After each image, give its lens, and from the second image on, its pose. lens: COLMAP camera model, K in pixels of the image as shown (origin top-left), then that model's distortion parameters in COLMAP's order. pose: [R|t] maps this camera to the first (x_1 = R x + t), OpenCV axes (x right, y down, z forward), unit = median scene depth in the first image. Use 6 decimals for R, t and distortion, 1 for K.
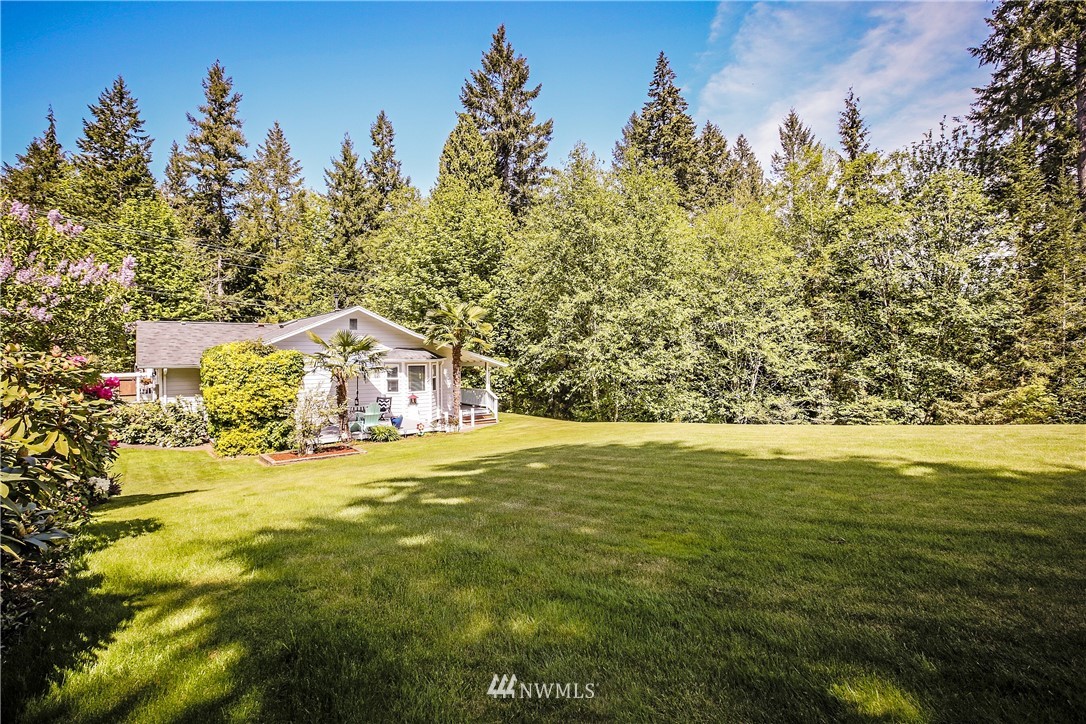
lens RADIAL K [[521.8, 0, 547.0], [0, 521.8, 358.5], [0, 0, 1]] dist [-0.044930, 0.013873]
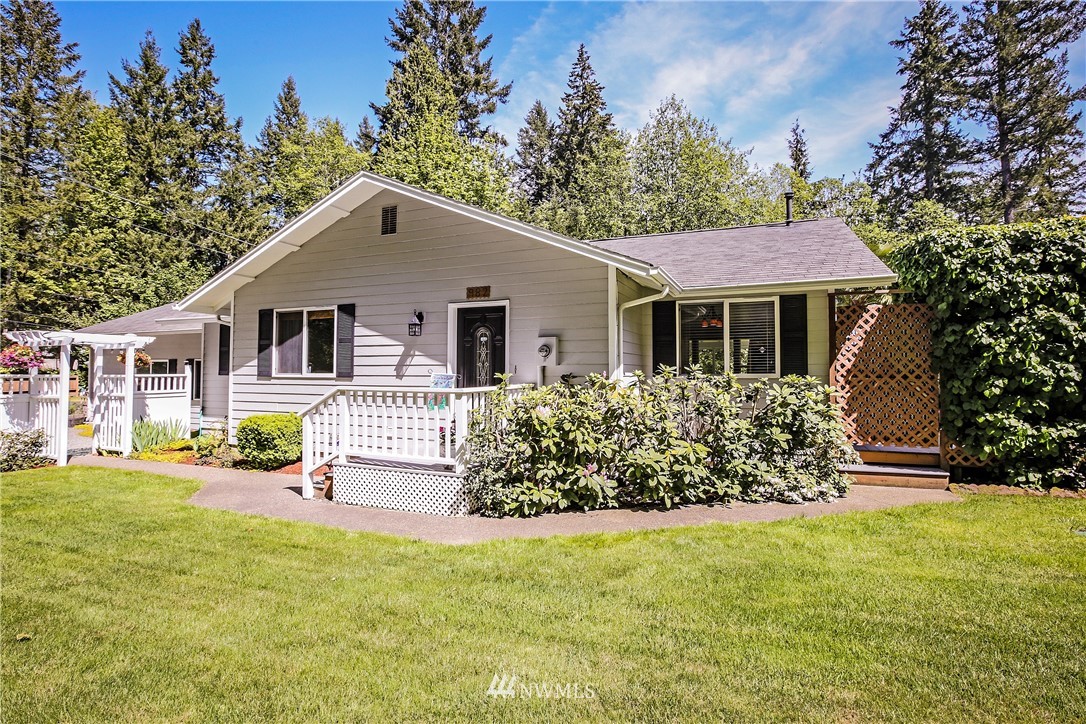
lens RADIAL K [[527.7, 0, 546.4], [0, 527.7, 362.7], [0, 0, 1]] dist [-0.048199, 0.015023]
pose [[0.884057, 0.022131, 0.466854, -0.258737], [-0.007253, 0.999408, -0.033642, 0.021734], [-0.467322, 0.026356, 0.883694, 0.188992]]
